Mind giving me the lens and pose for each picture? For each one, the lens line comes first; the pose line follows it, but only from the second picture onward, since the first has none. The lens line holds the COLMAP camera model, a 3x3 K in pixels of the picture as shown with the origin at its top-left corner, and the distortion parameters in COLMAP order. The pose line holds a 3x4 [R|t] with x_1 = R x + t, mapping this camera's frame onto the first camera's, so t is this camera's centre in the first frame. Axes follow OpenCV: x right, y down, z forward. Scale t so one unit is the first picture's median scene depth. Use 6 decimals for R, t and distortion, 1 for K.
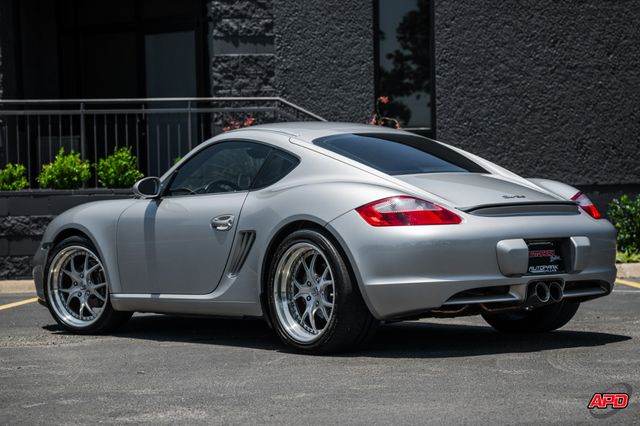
lens RADIAL K [[1604.9, 0, 320.8], [0, 1604.9, 219.2], [0, 0, 1]] dist [0.517036, 0.000000]
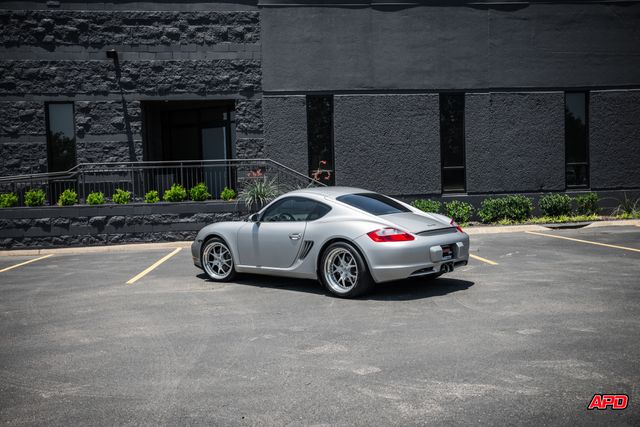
lens RADIAL K [[692.9, 0, 311.8], [0, 692.9, 215.7], [0, 0, 1]] dist [0.077319, 0.000000]
pose [[0.992525, -0.015937, 0.120997, -0.087777], [0.010892, 0.999048, 0.042242, -0.037650], [-0.121555, -0.040609, 0.991754, 0.032411]]
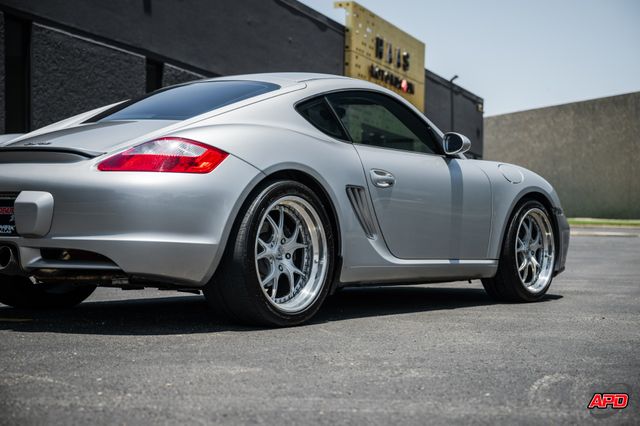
lens RADIAL K [[1159.0, 0, 328.9], [0, 1159.0, 219.6], [0, 0, 1]] dist [0.374644, 0.000000]
pose [[0.315312, 0.037914, 0.948230, -0.446965], [-0.018015, 0.999261, -0.033964, 0.027004], [-0.948817, -0.006373, 0.315762, 0.480751]]
